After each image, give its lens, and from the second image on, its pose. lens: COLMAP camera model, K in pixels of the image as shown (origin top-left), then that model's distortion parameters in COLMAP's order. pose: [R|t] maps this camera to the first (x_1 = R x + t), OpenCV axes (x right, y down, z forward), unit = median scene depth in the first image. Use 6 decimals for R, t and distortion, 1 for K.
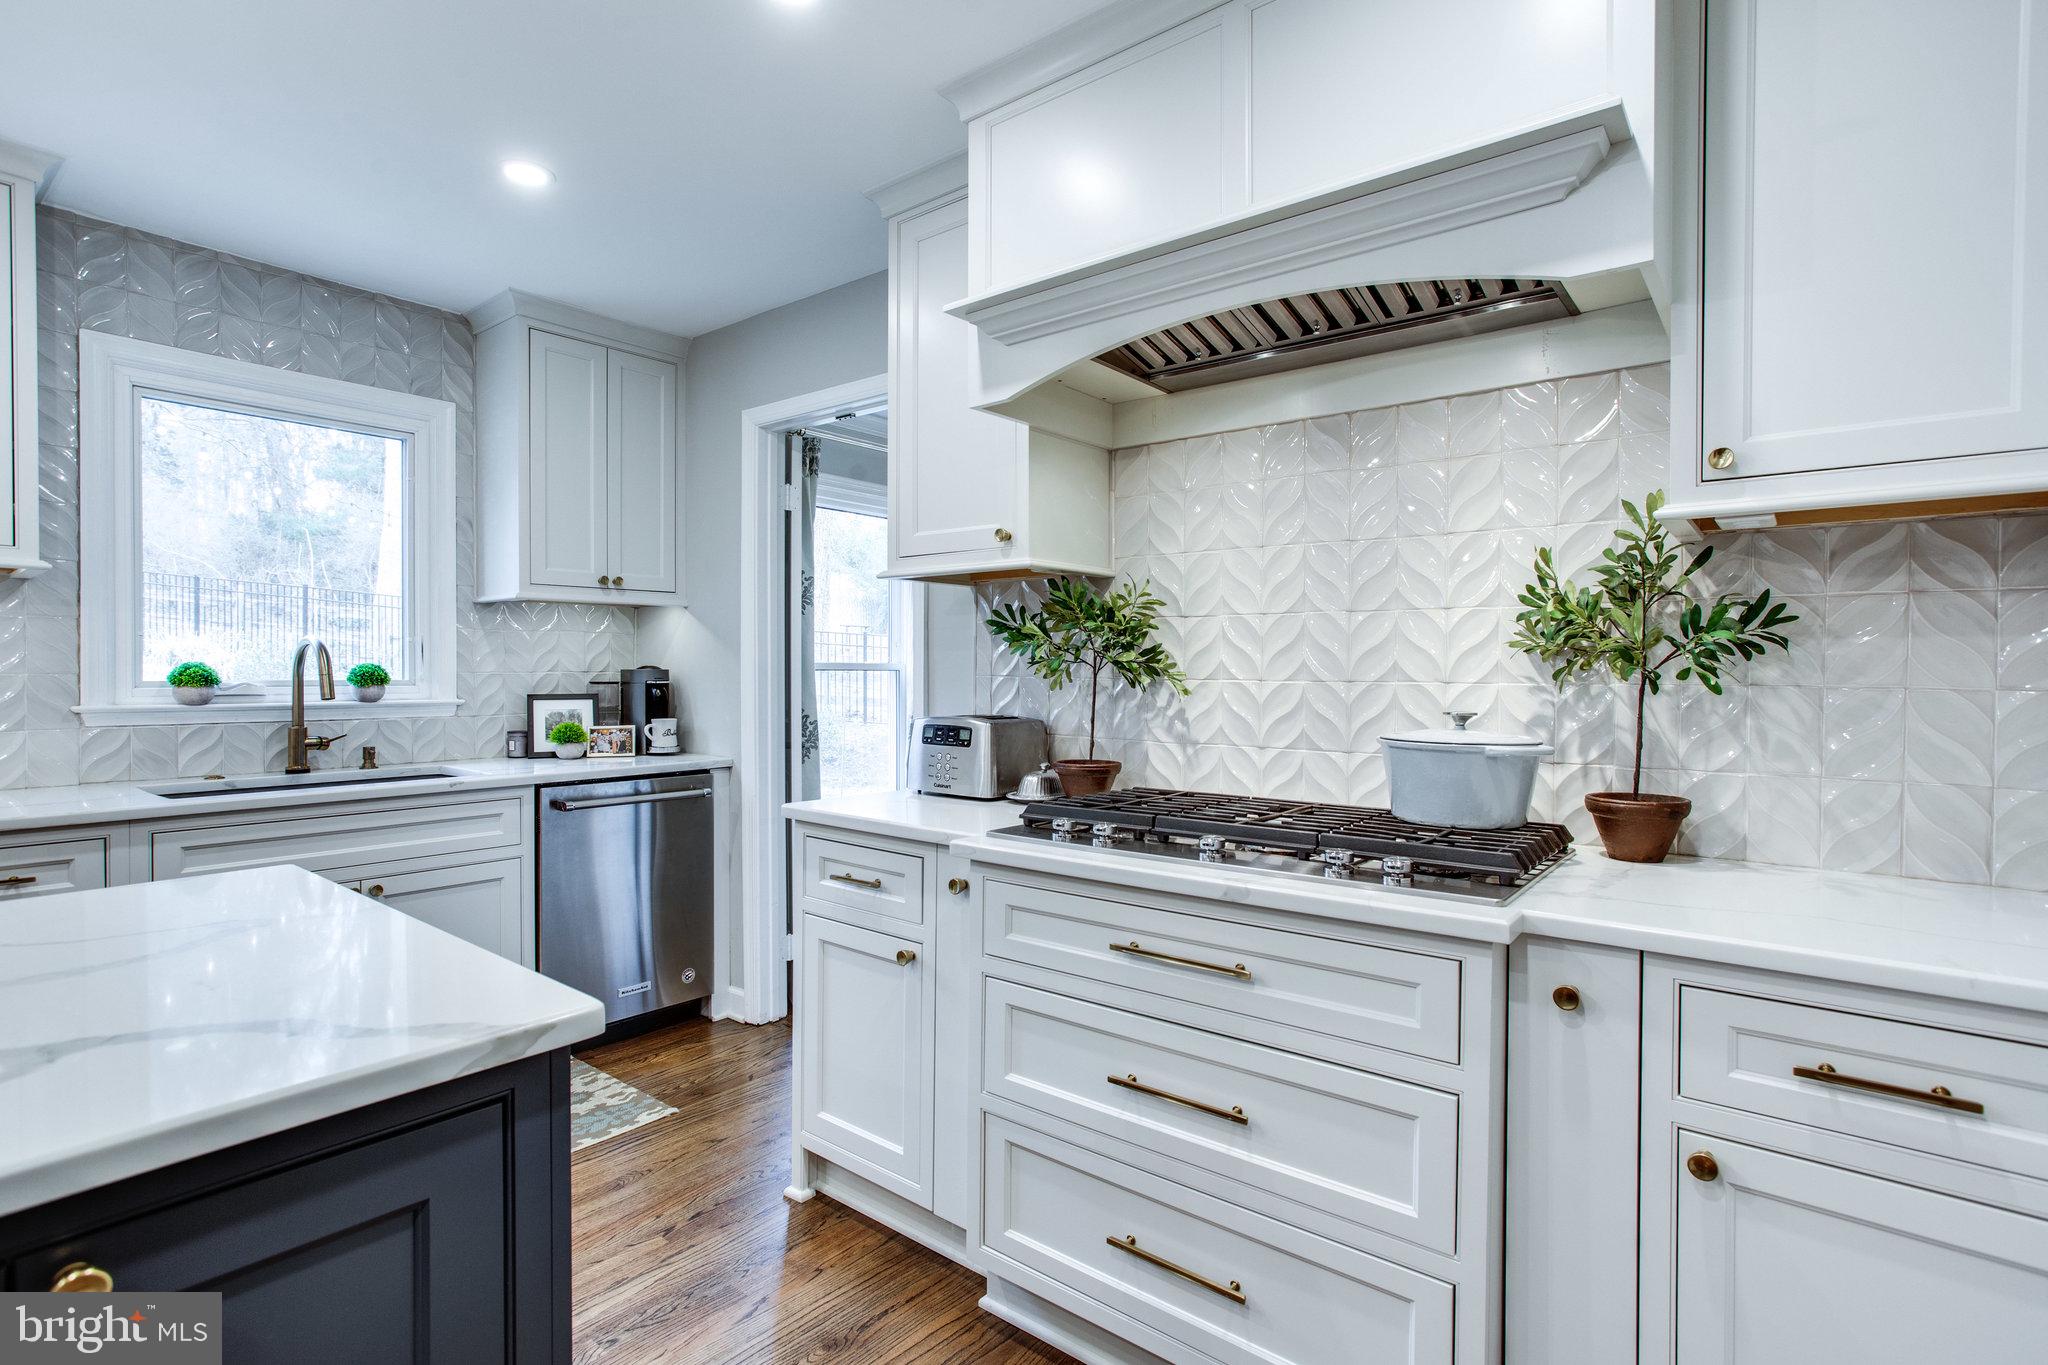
lens RADIAL K [[984.3, 0, 1024.0], [0, 984.3, 682.5], [0, 0, 1]] dist [-0.001151, 0.000722]
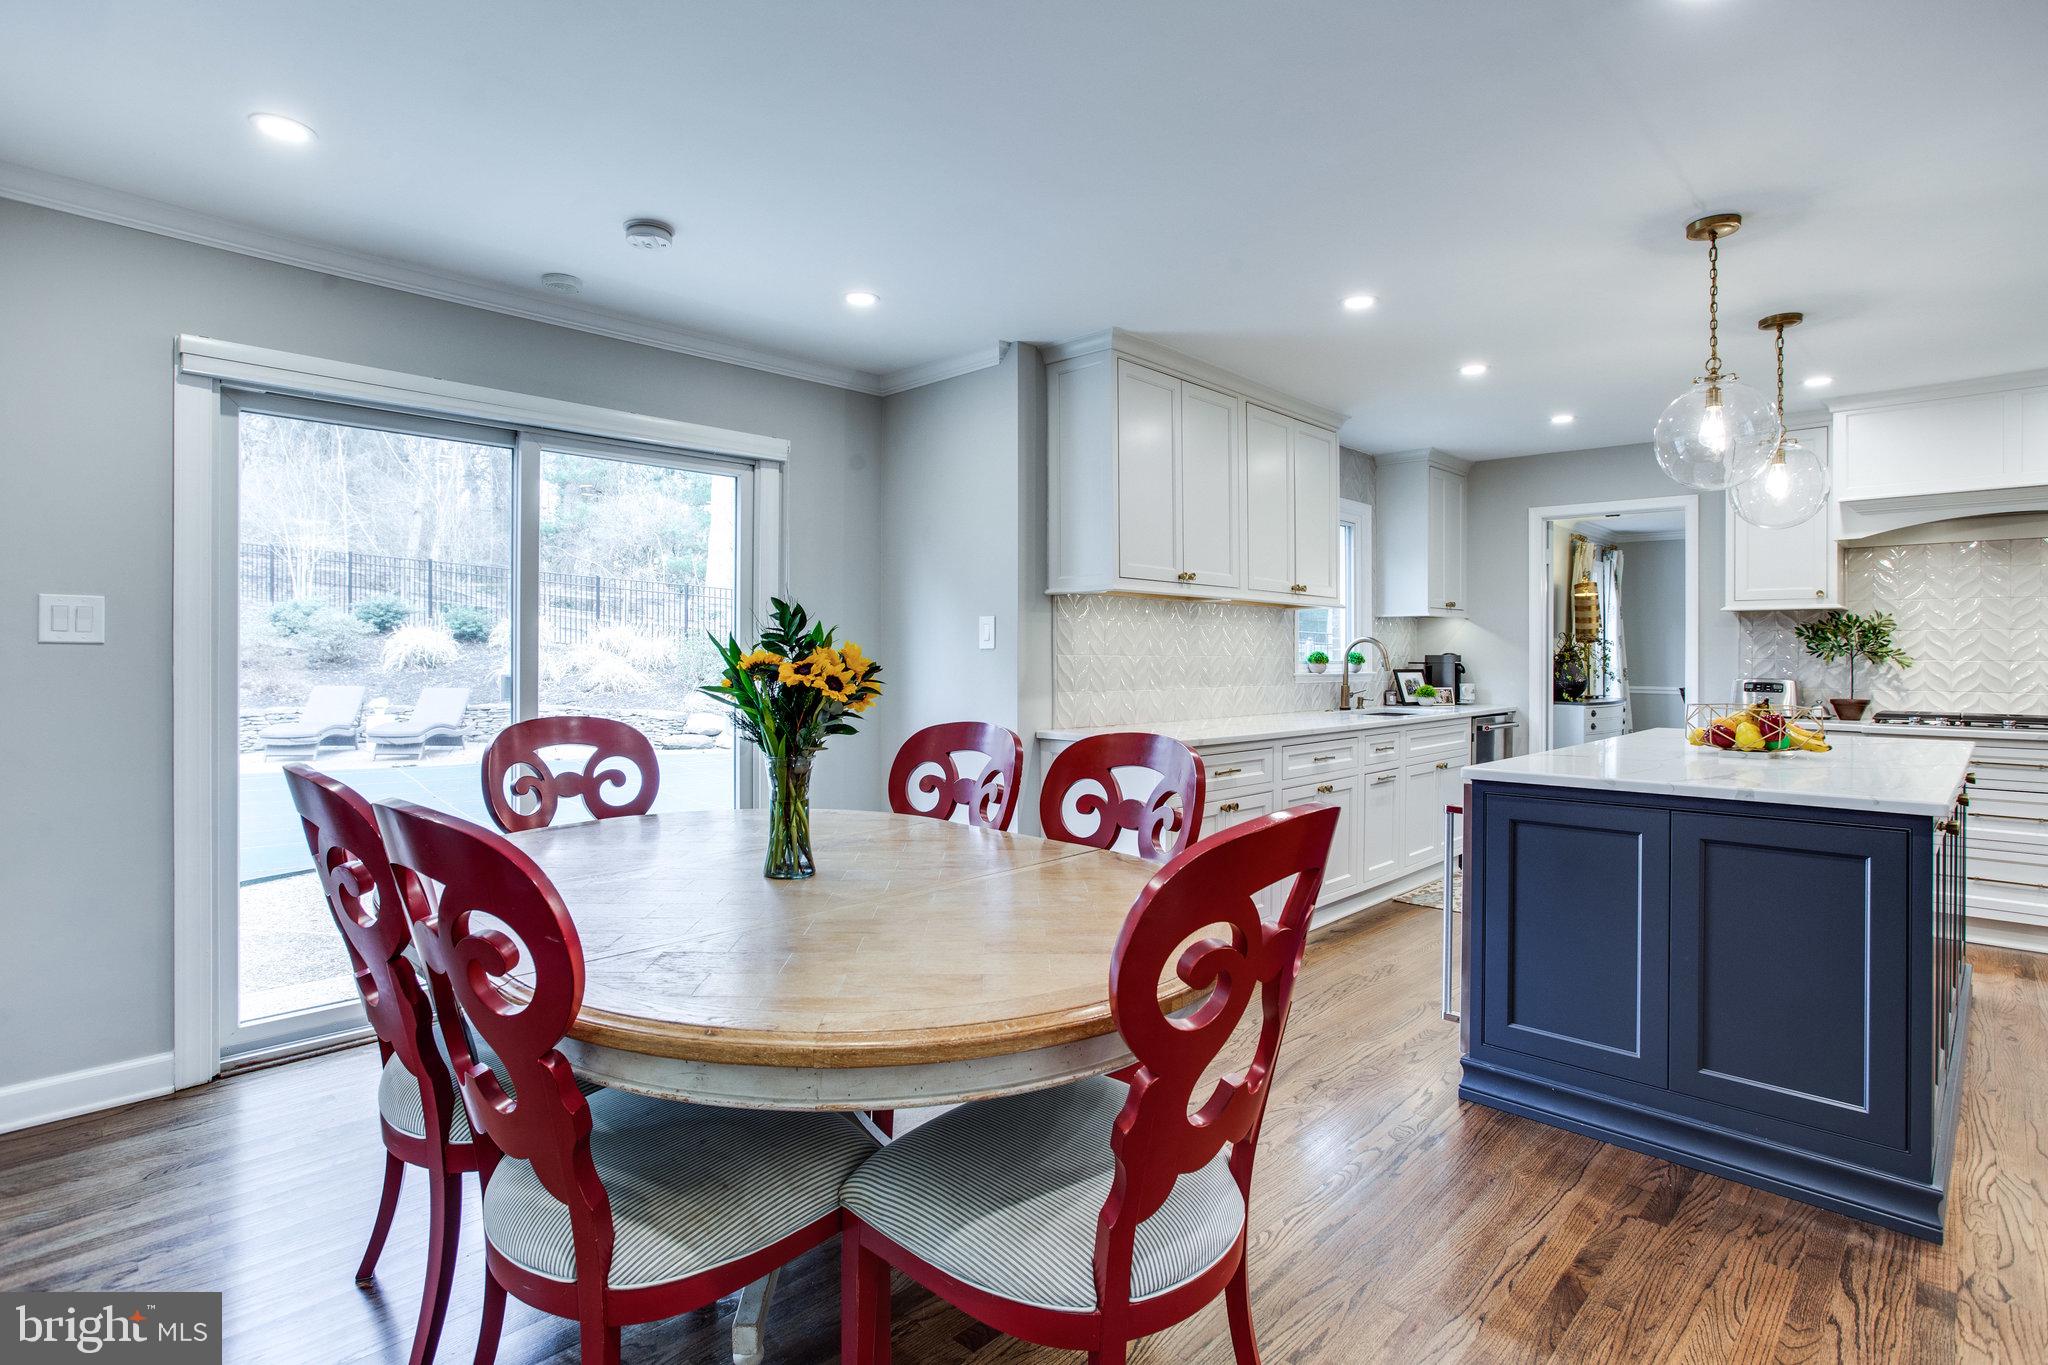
lens RADIAL K [[1020.2, 0, 1085.6], [0, 1020.2, 656.3], [0, 0, 1]] dist [-0.000673, 0.020872]
pose [[0.999185, 0.000886, -0.040356, -1.552157], [-0.001368, 0.999928, -0.011920, 0.017475], [0.040342, 0.011966, 0.999114, -1.320980]]
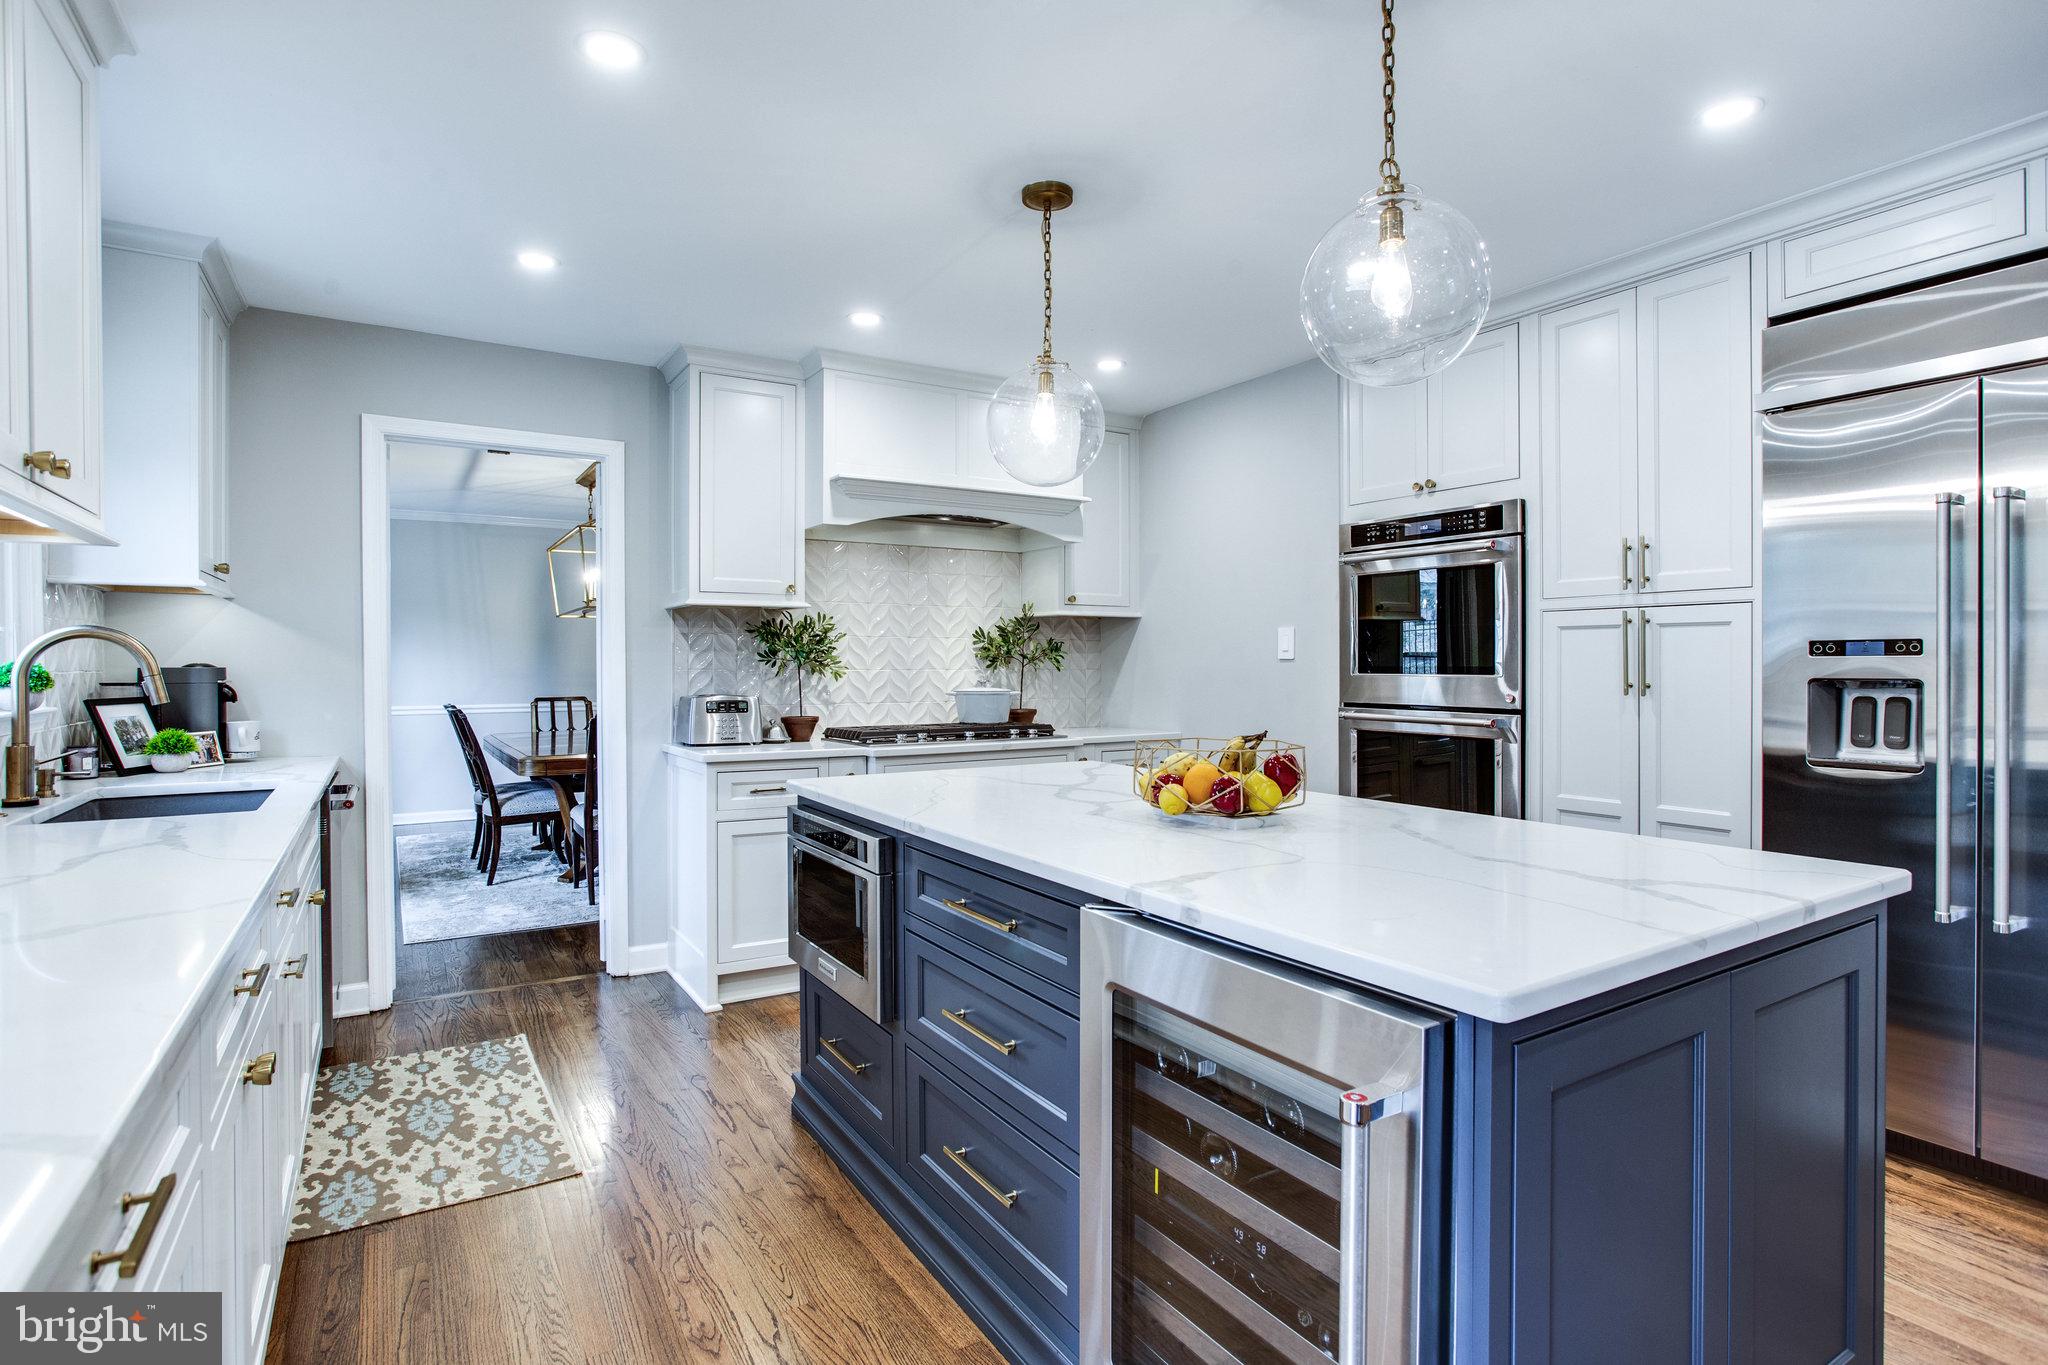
lens RADIAL K [[1001.9, 0, 1021.2], [0, 1001.9, 665.8], [0, 0, 1]] dist [-0.064244, 0.016388]
pose [[0.325940, -0.007135, 0.945364, -1.574971], [0.013571, 0.999904, 0.002867, -0.011551], [-0.945293, 0.011895, 0.326005, 0.039420]]
